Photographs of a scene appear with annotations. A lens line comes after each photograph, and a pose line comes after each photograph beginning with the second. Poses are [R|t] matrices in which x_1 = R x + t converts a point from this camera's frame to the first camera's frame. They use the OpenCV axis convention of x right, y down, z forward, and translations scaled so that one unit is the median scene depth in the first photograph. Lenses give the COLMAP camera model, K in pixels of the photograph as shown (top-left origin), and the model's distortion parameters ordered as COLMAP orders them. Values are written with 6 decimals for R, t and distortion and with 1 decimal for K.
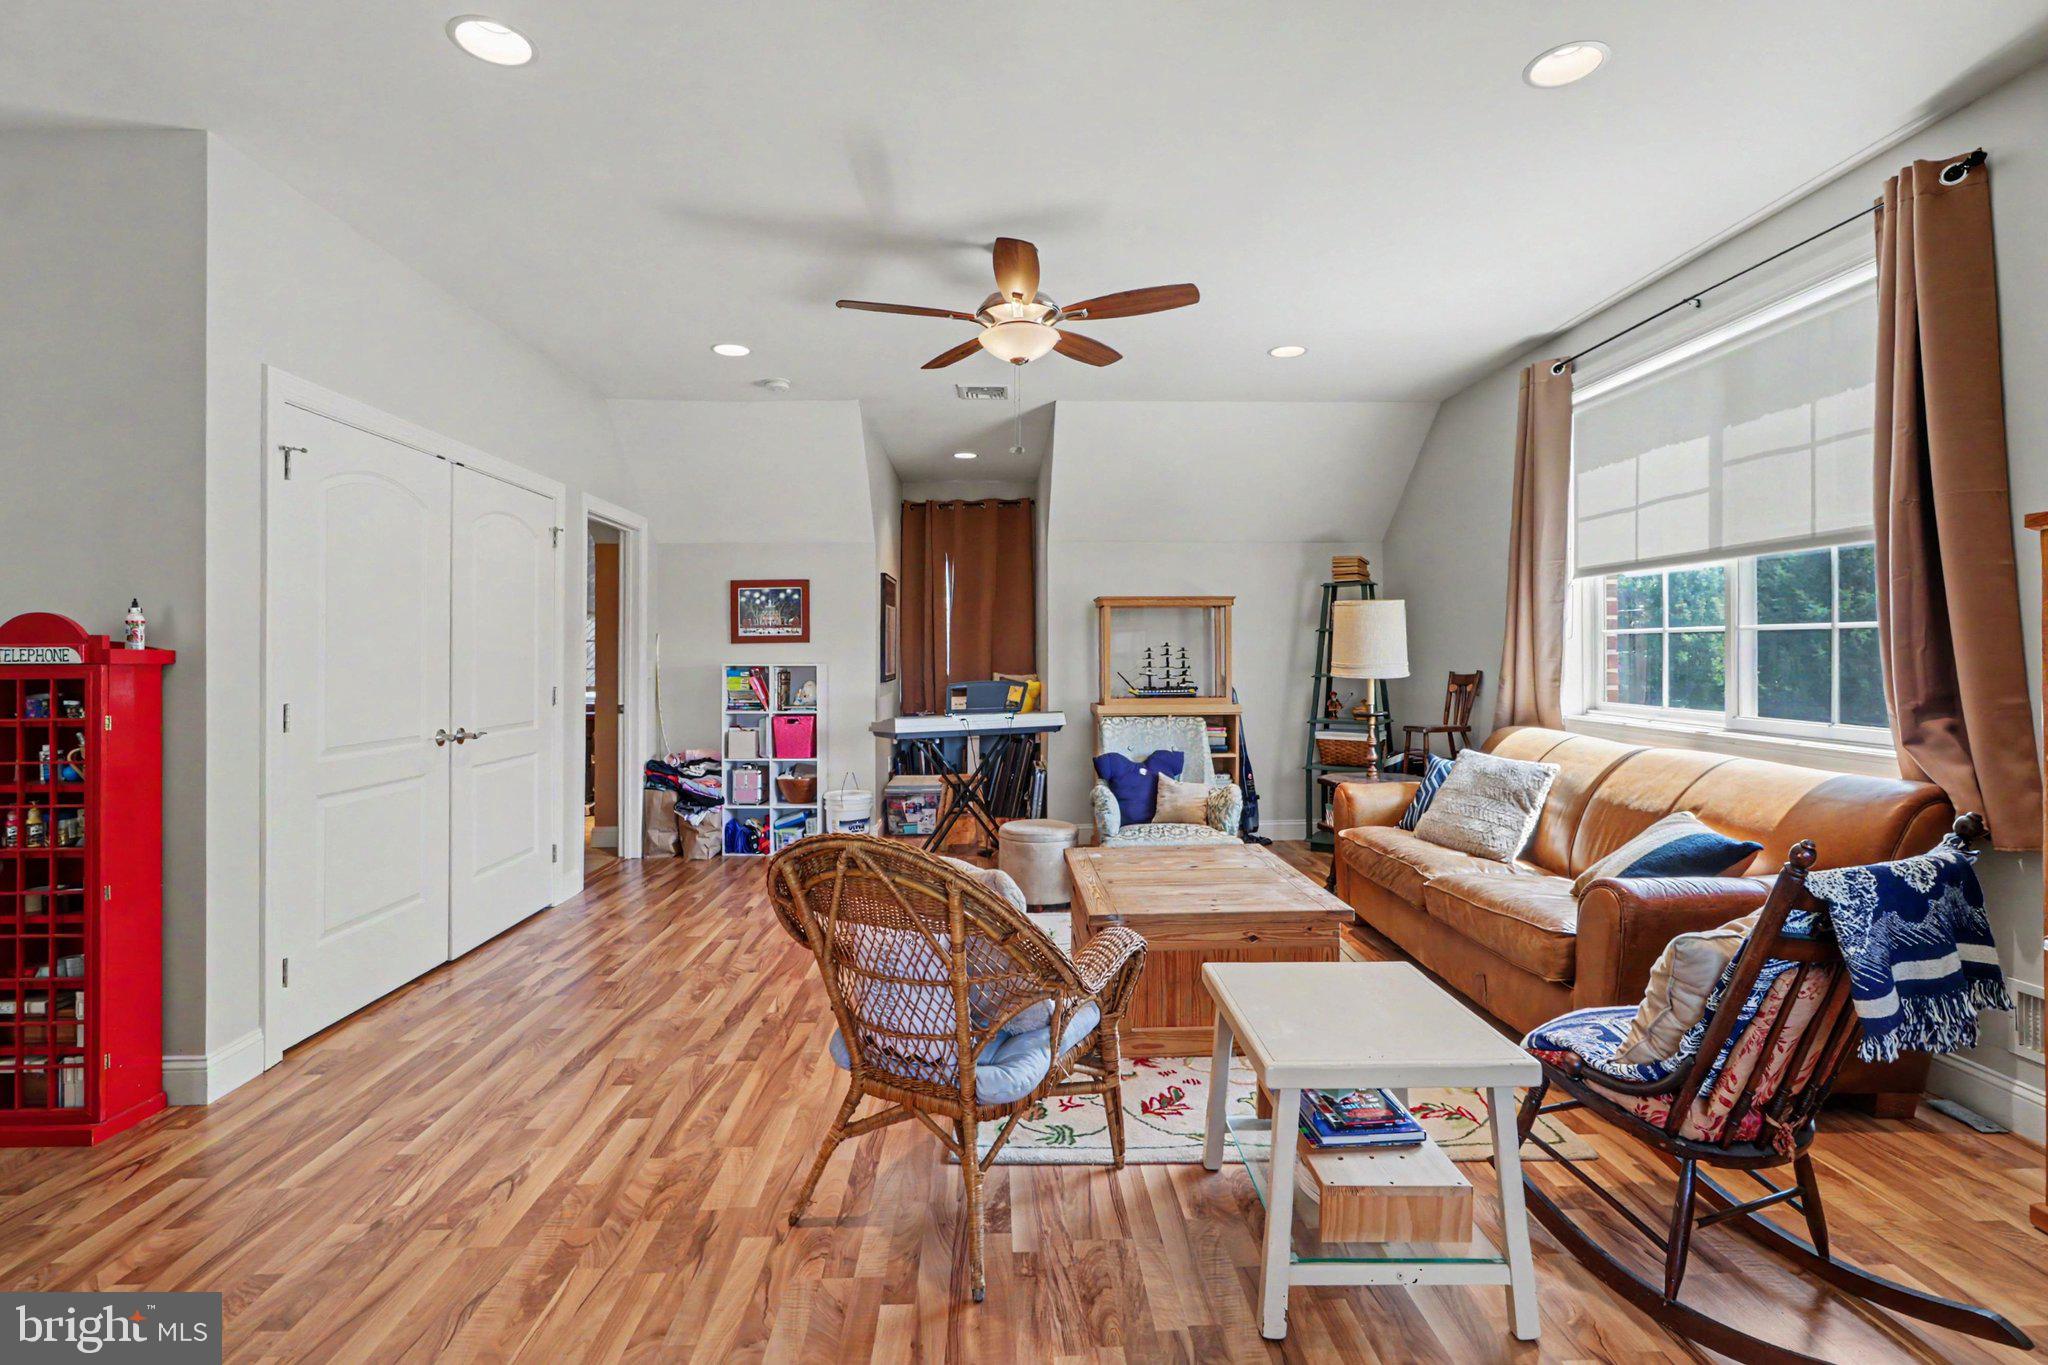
lens RADIAL K [[952.2, 0, 1024.0], [0, 952.2, 682.5], [0, 0, 1]] dist [0.001250, 0.000169]
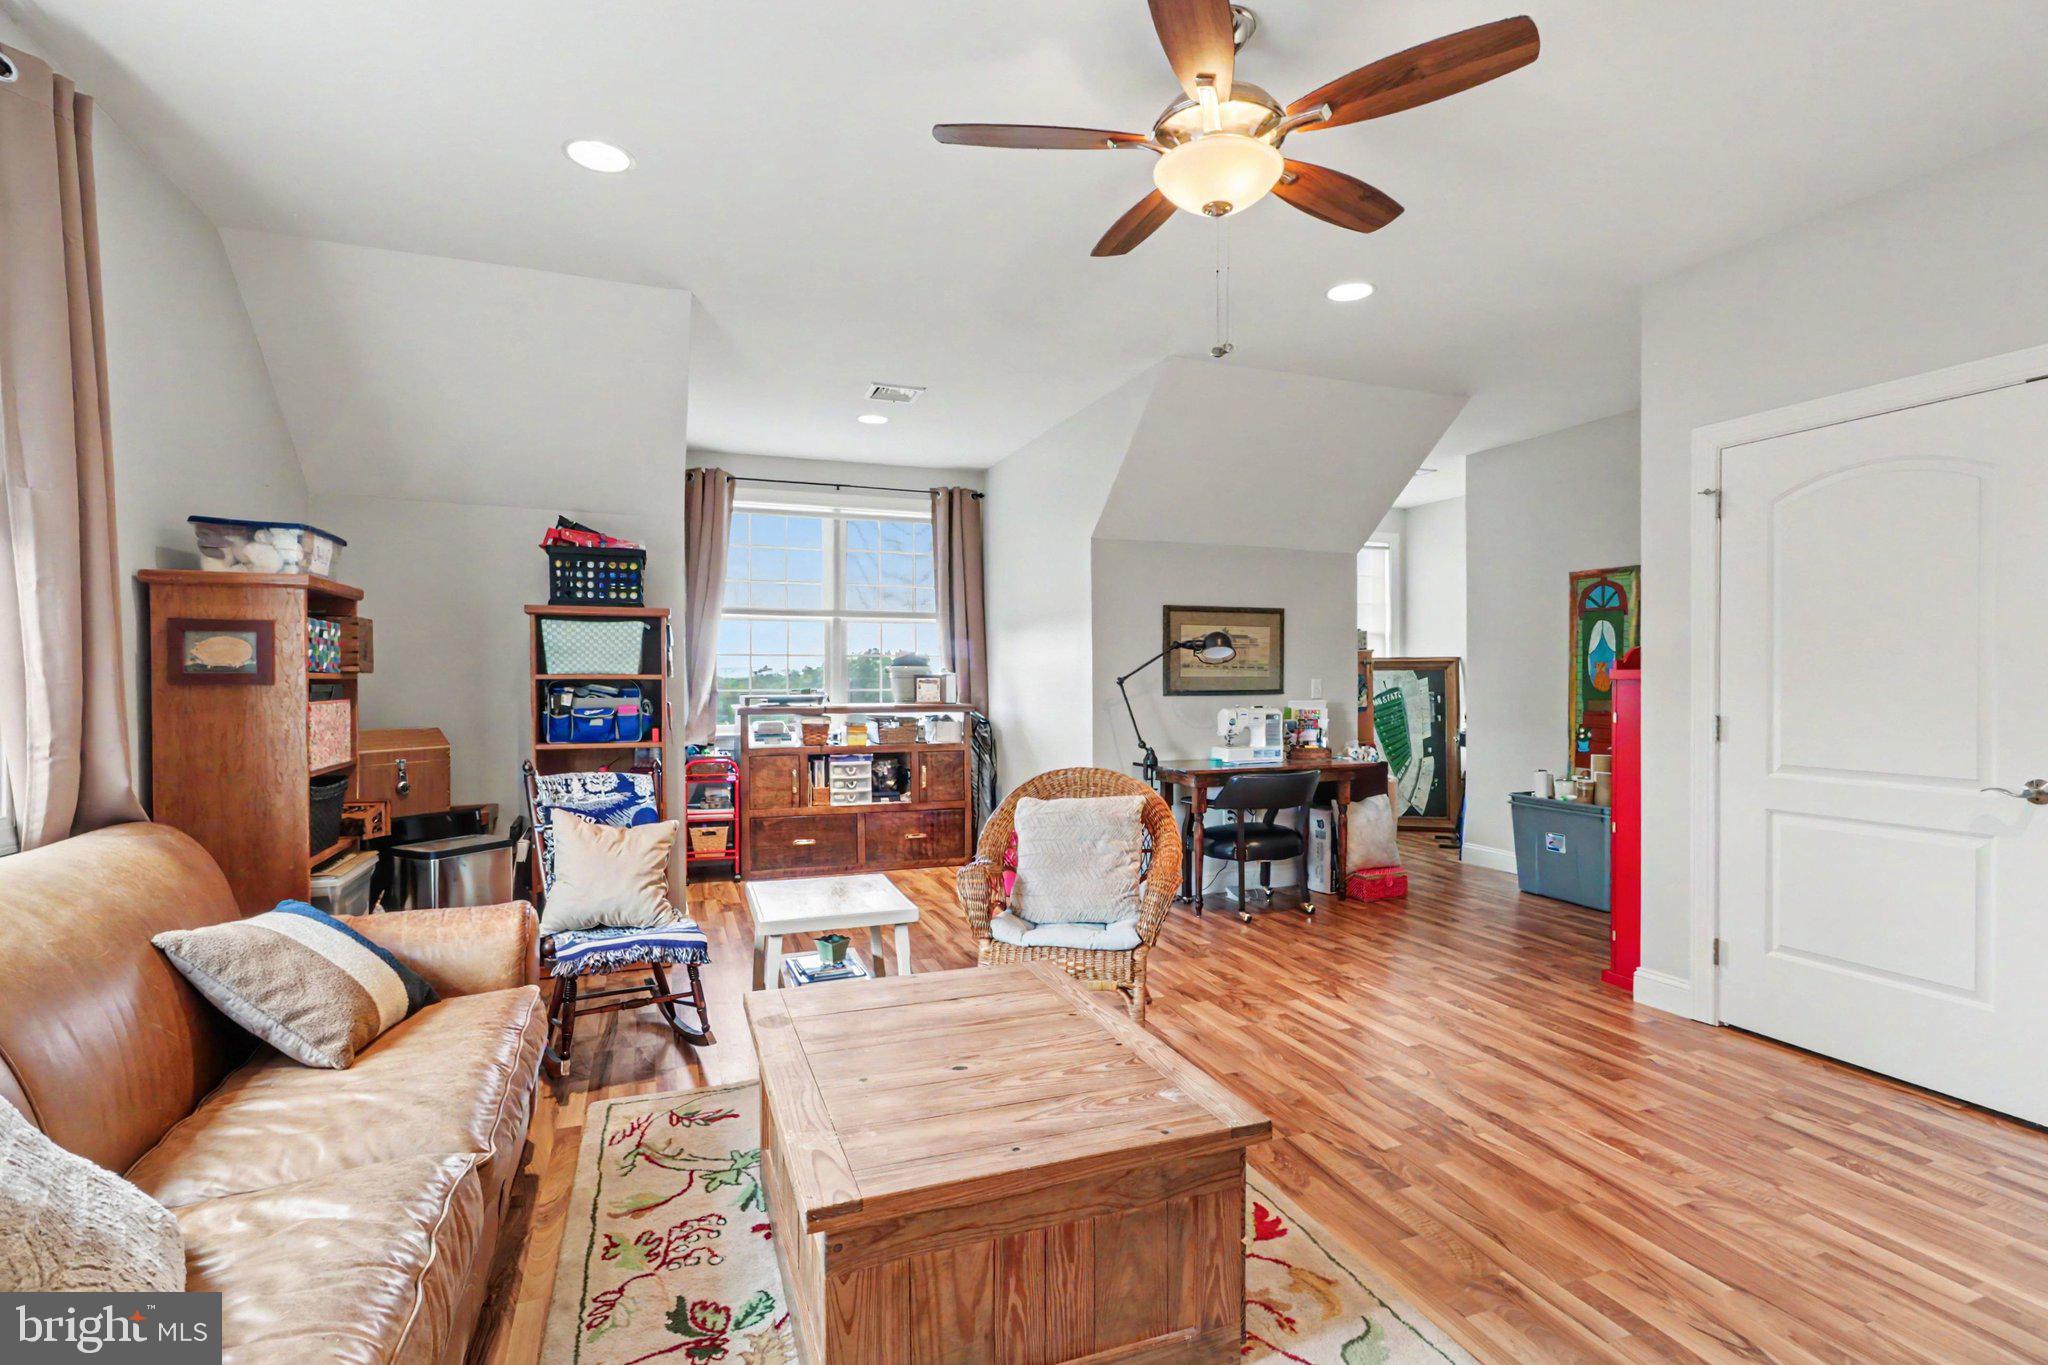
lens RADIAL K [[952.2, 0, 1024.0], [0, 952.2, 682.5], [0, 0, 1]] dist [0.001250, 0.000169]
pose [[-0.945791, 0.002706, -0.324763, 0.406593], [-0.007193, 0.999545, 0.029276, -0.046560], [0.324695, 0.030025, -0.945342, 1.953391]]
